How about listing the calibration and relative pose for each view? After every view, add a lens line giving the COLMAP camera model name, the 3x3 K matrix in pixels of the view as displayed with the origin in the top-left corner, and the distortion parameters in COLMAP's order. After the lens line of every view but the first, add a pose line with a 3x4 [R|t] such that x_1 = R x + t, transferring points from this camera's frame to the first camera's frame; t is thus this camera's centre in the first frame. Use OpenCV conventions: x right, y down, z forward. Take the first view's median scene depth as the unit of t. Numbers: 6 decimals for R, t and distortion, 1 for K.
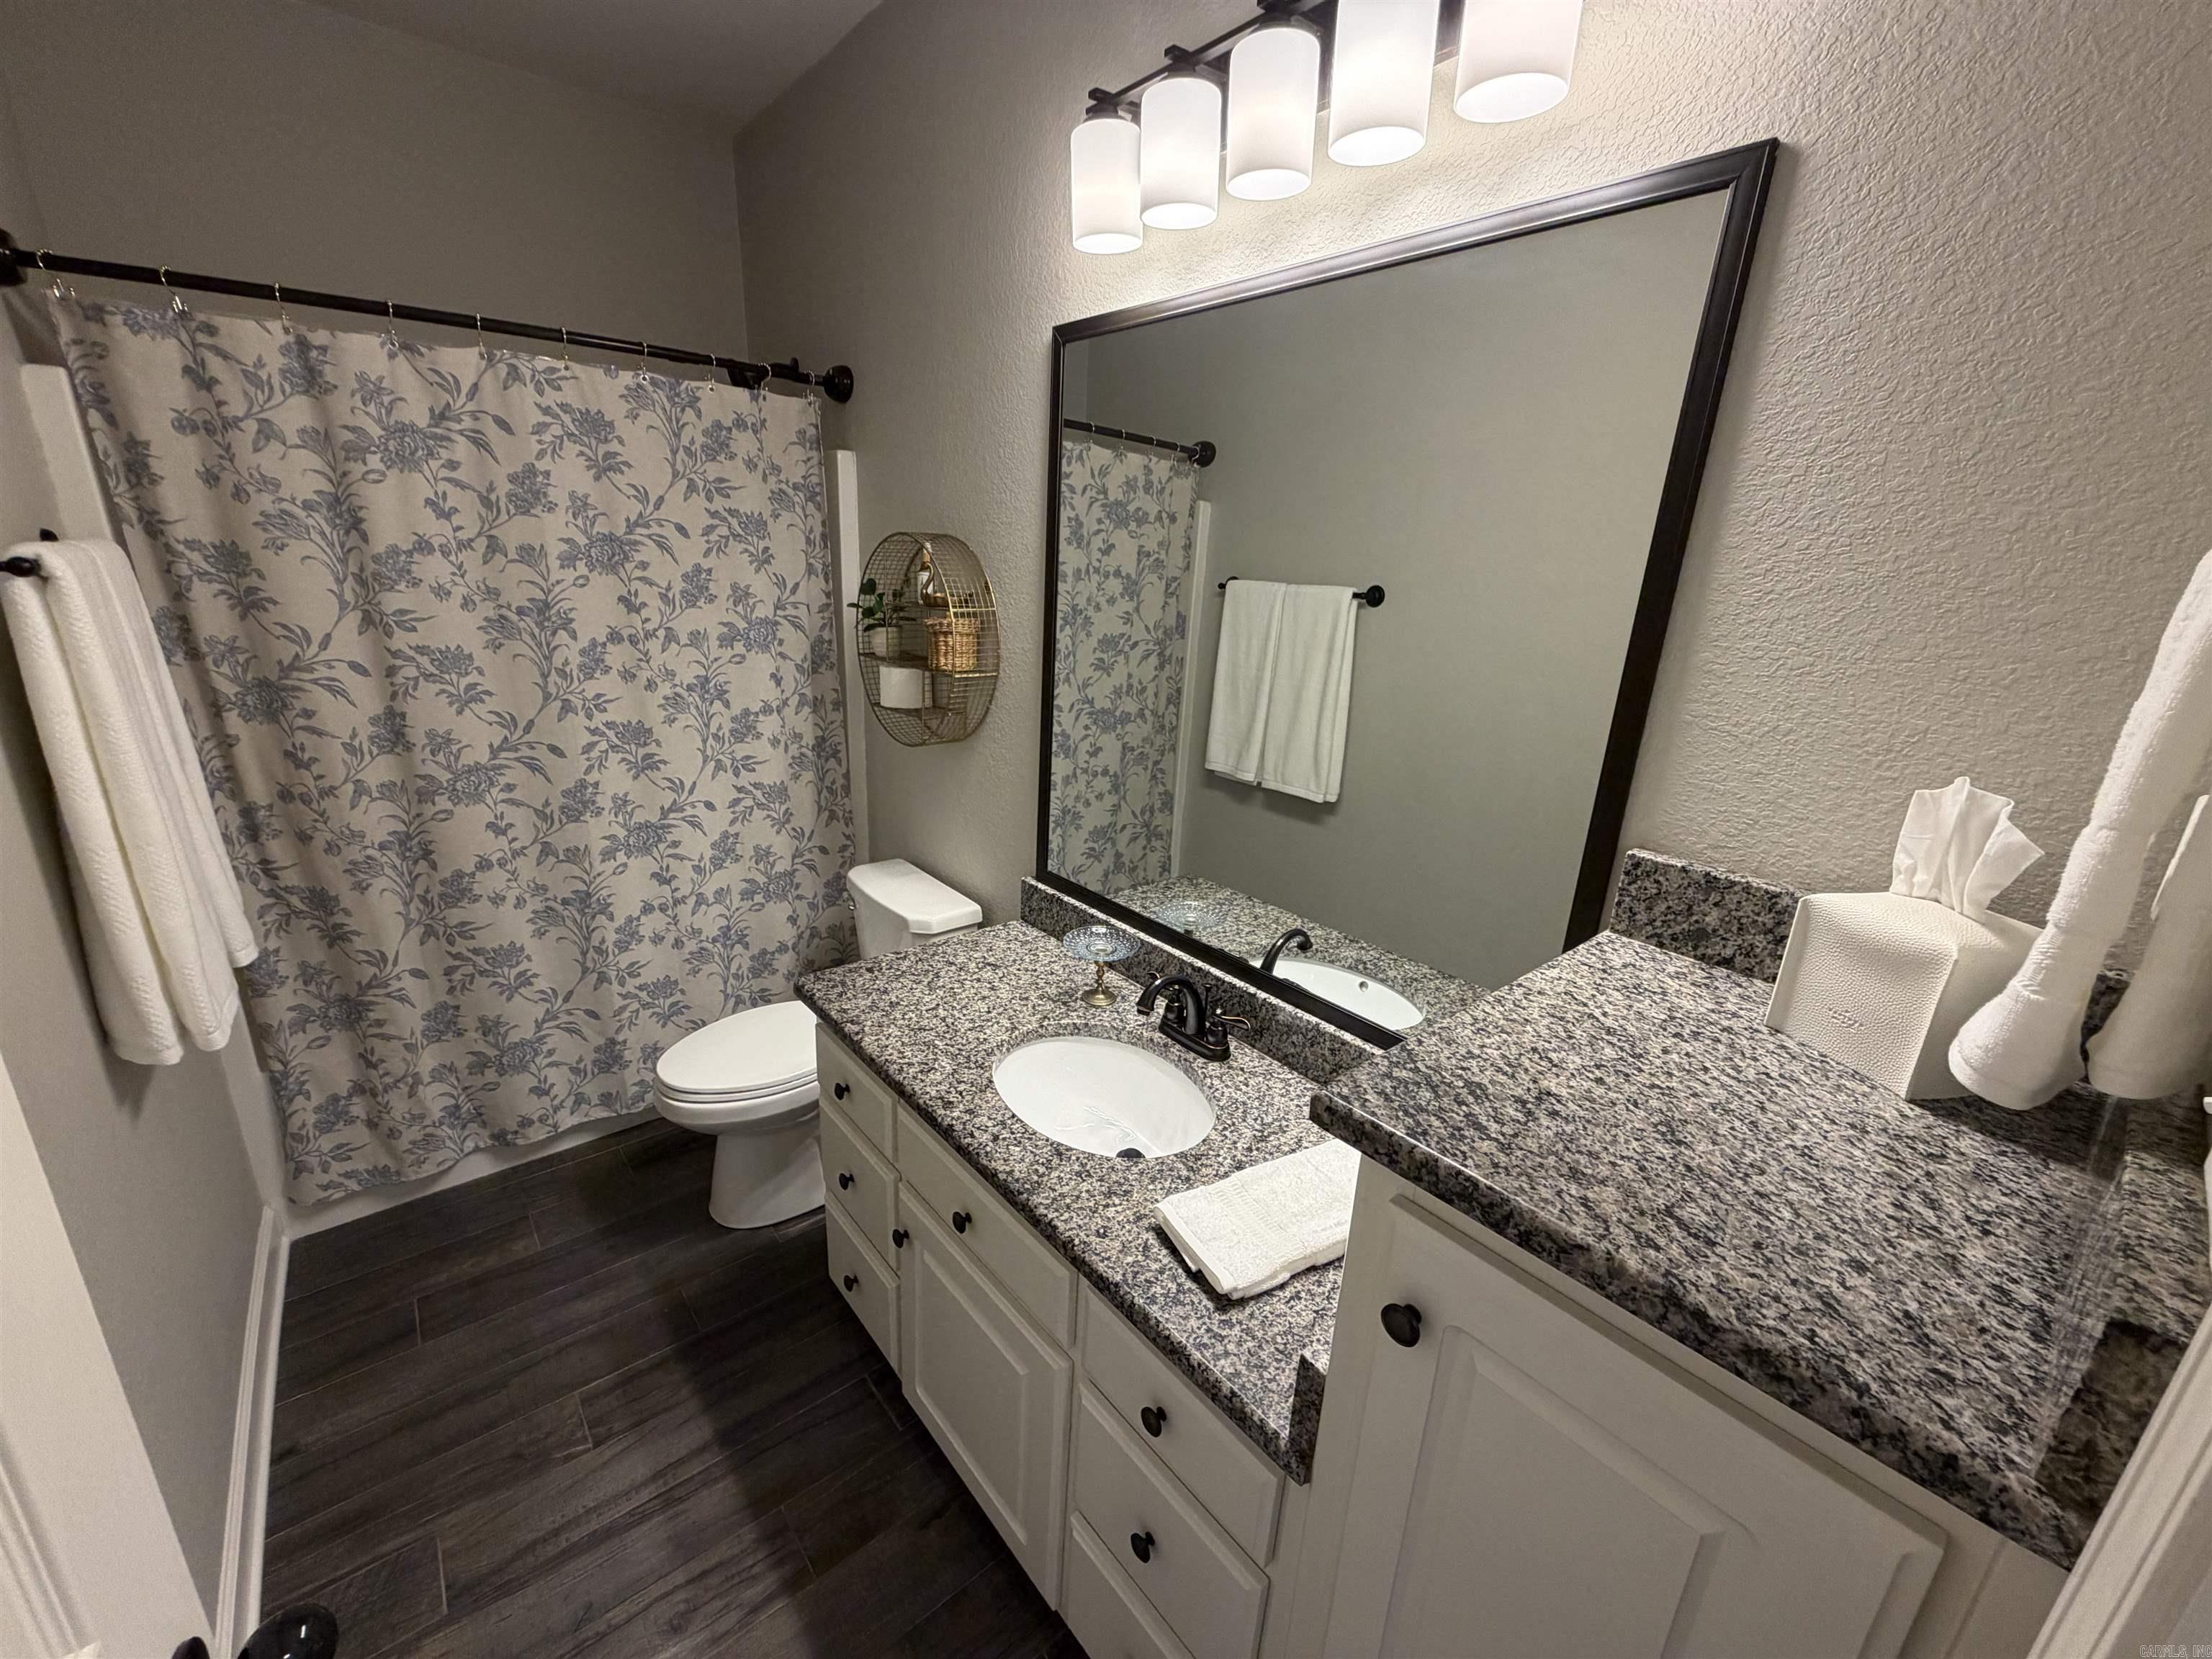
lens RADIAL K [[882.5, 0, 1095.9], [0, 882.5, 832.2], [0, 0, 1]] dist [-0.000749, 0.000417]
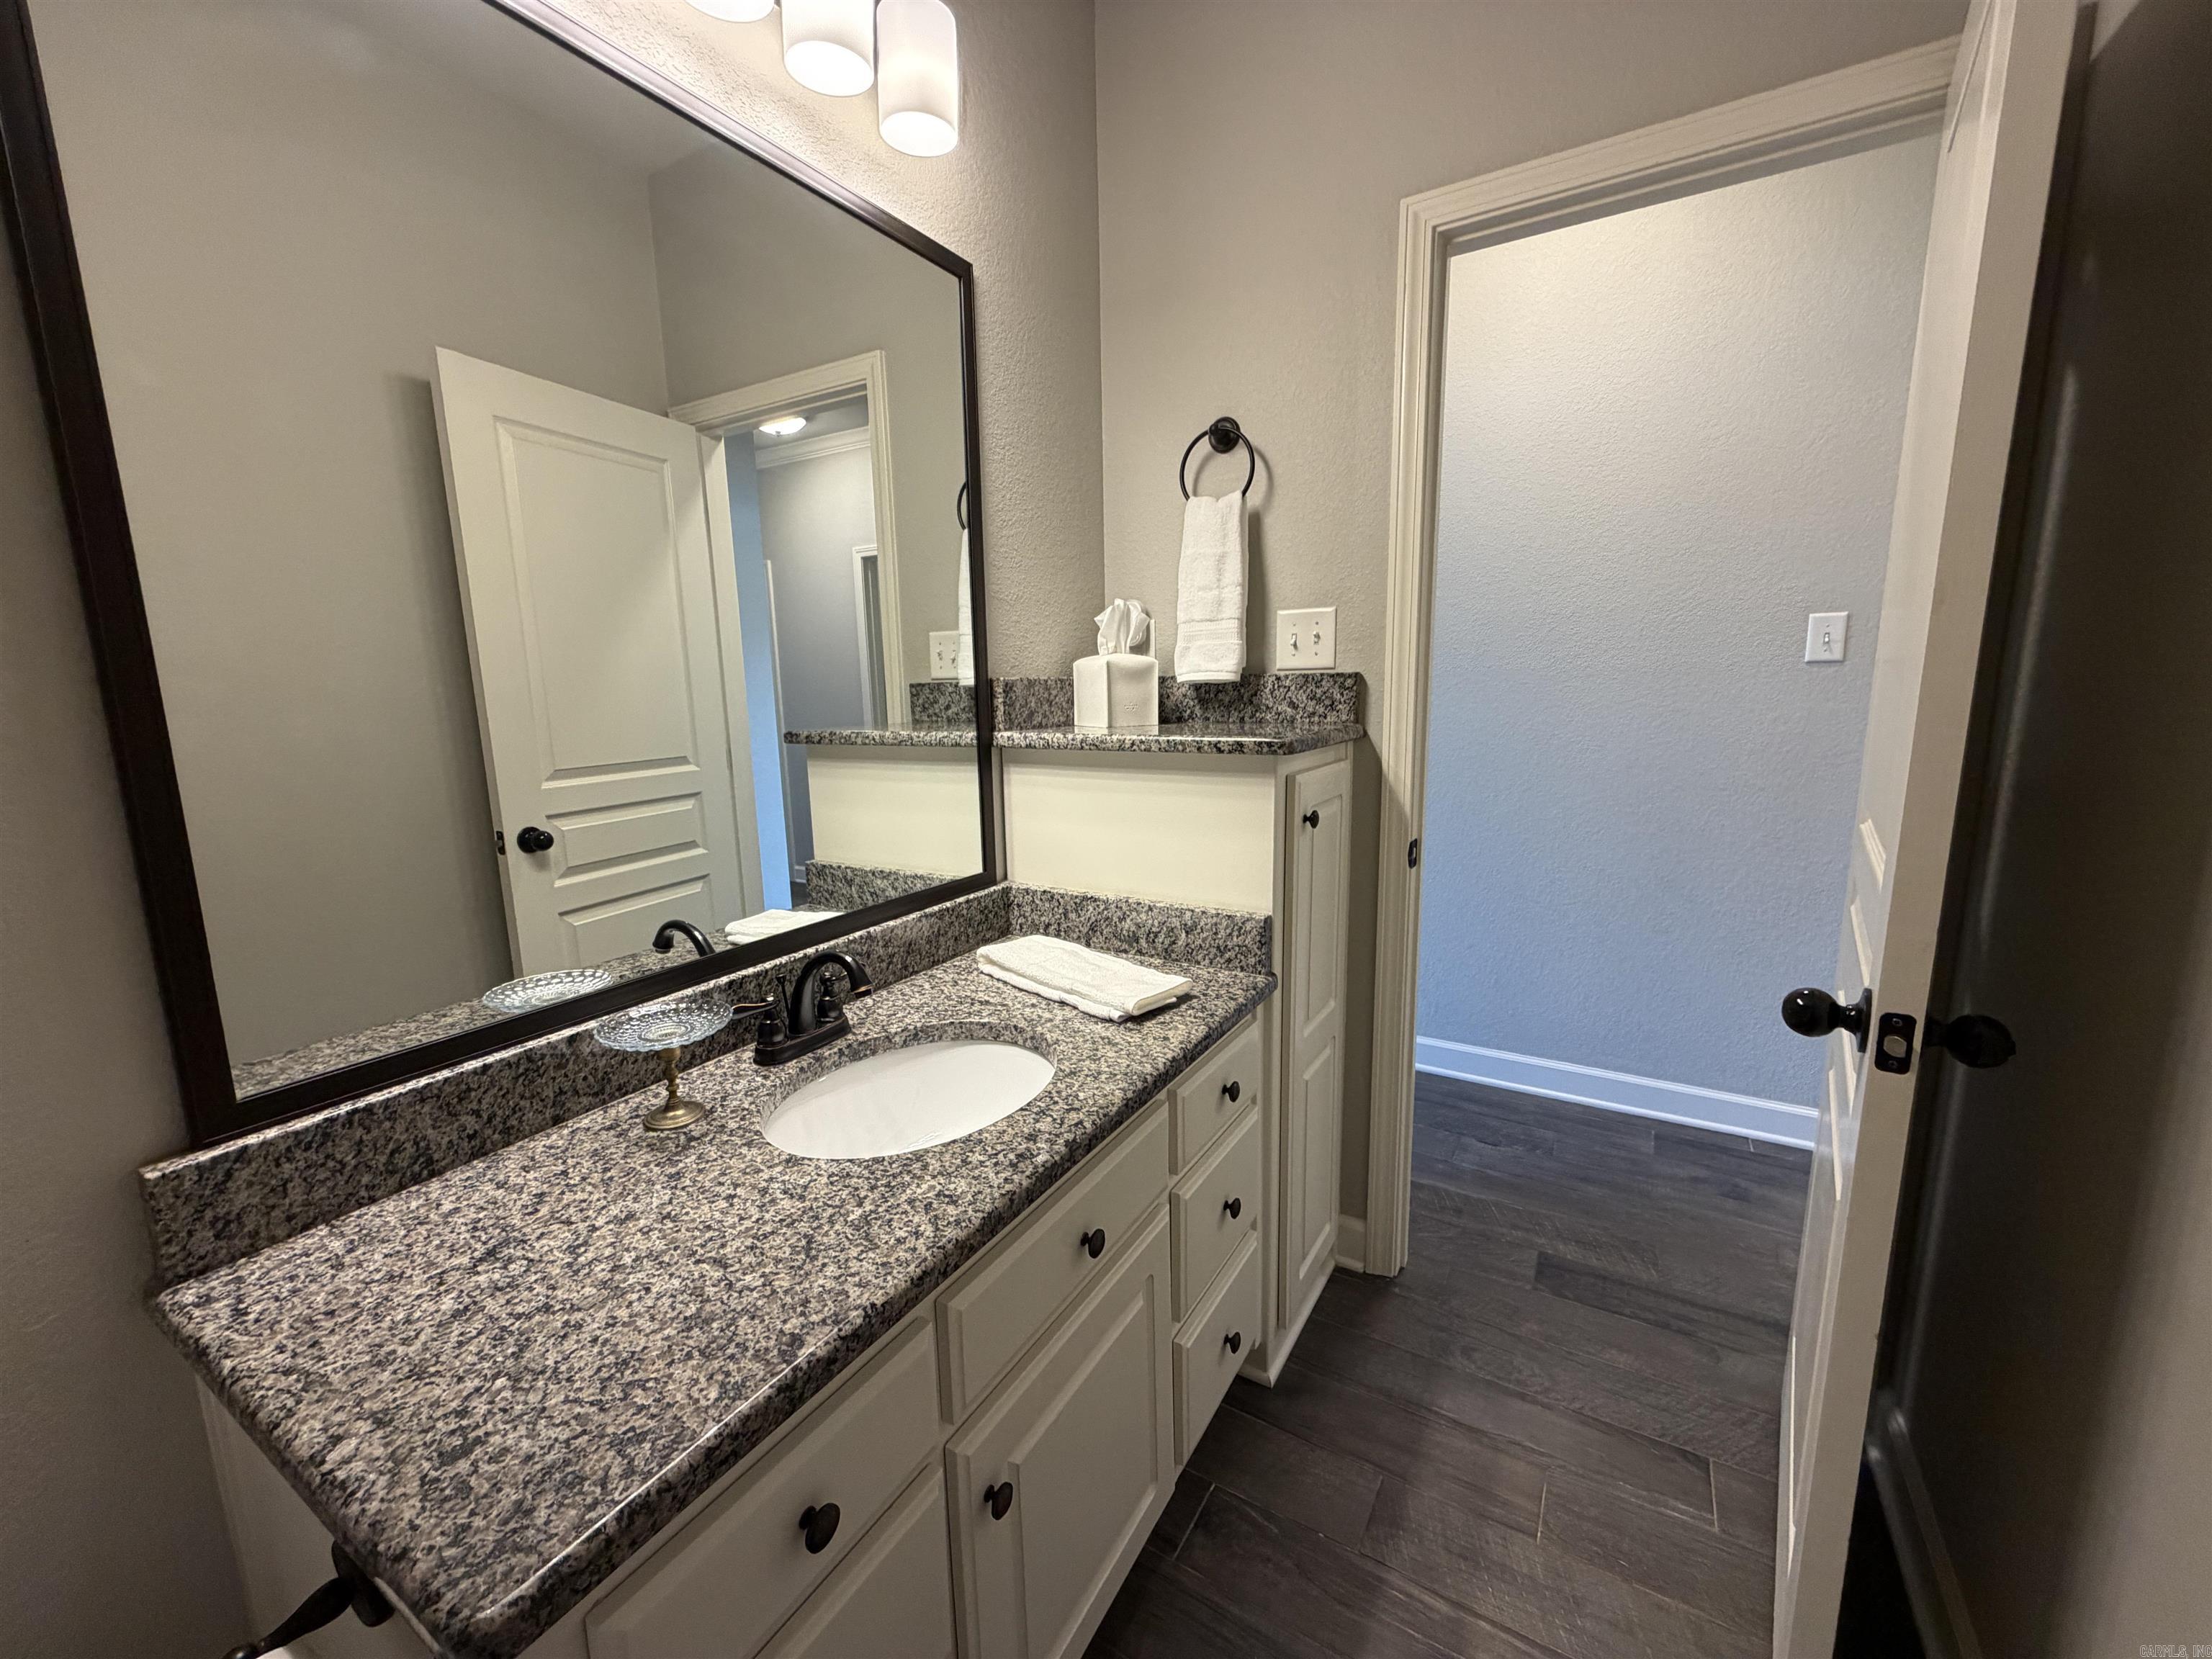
lens RADIAL K [[882.5, 0, 1095.9], [0, 882.5, 832.2], [0, 0, 1]] dist [-0.000749, 0.000417]
pose [[-0.318654, -0.197442, 0.927079, -0.874623], [0.285075, 0.912820, 0.292390, -0.124615], [-0.903986, 0.357459, -0.234588, 1.147827]]
